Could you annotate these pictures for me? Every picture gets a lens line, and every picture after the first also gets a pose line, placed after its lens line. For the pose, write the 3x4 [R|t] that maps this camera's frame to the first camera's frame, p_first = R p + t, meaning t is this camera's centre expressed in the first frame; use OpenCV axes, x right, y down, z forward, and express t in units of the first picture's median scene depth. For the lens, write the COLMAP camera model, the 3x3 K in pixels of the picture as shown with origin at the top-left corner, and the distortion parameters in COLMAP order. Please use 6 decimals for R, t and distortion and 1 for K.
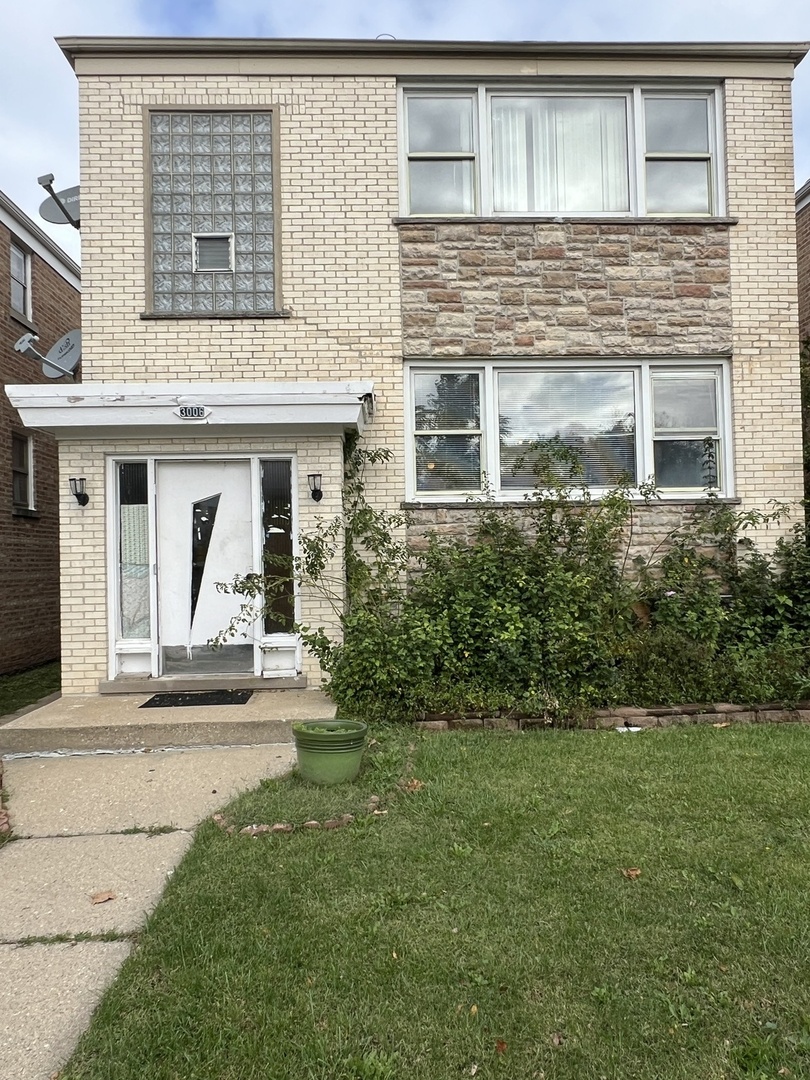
lens RADIAL K [[818.0, 0, 404.5], [0, 818.0, 540.5], [0, 0, 1]] dist [-0.003405, 0.000396]
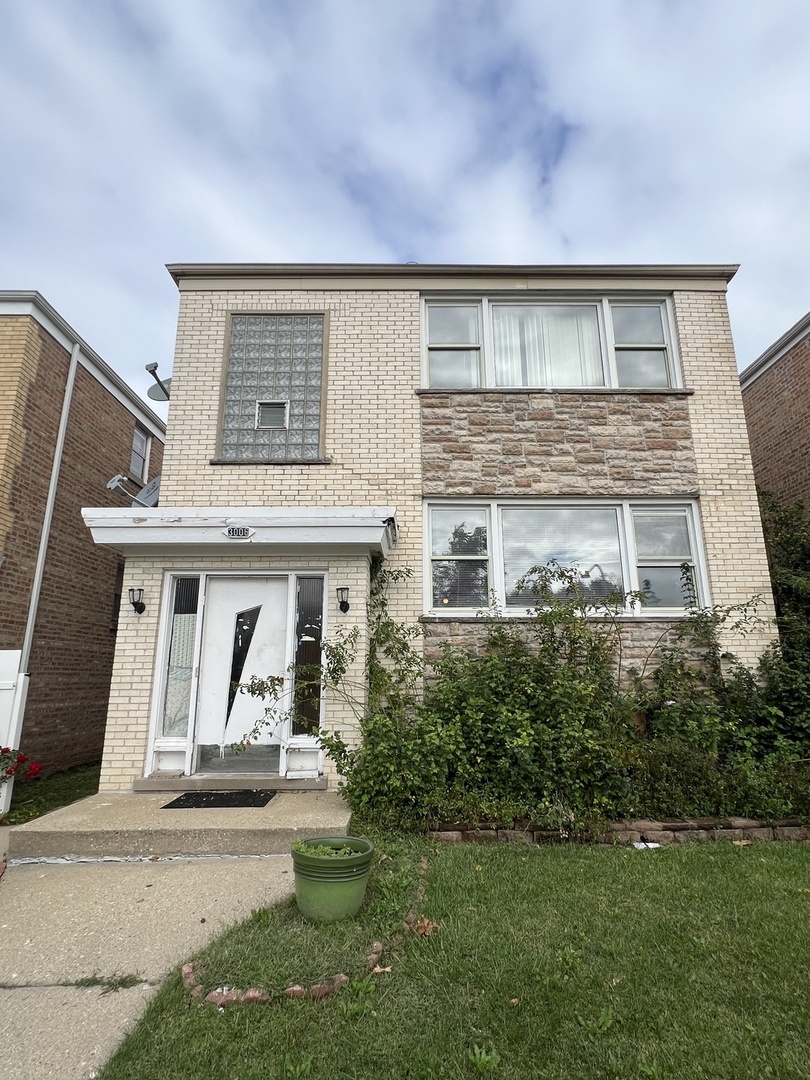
lens RADIAL K [[567.9, 0, 410.6], [0, 567.9, 538.4], [0, 0, 1]] dist [-0.001459, -0.000862]
pose [[0.999485, 0.009056, -0.030791, 0.007203], [-0.015448, 0.976668, -0.214199, 0.017047], [0.028133, 0.214564, 0.976305, 0.197873]]
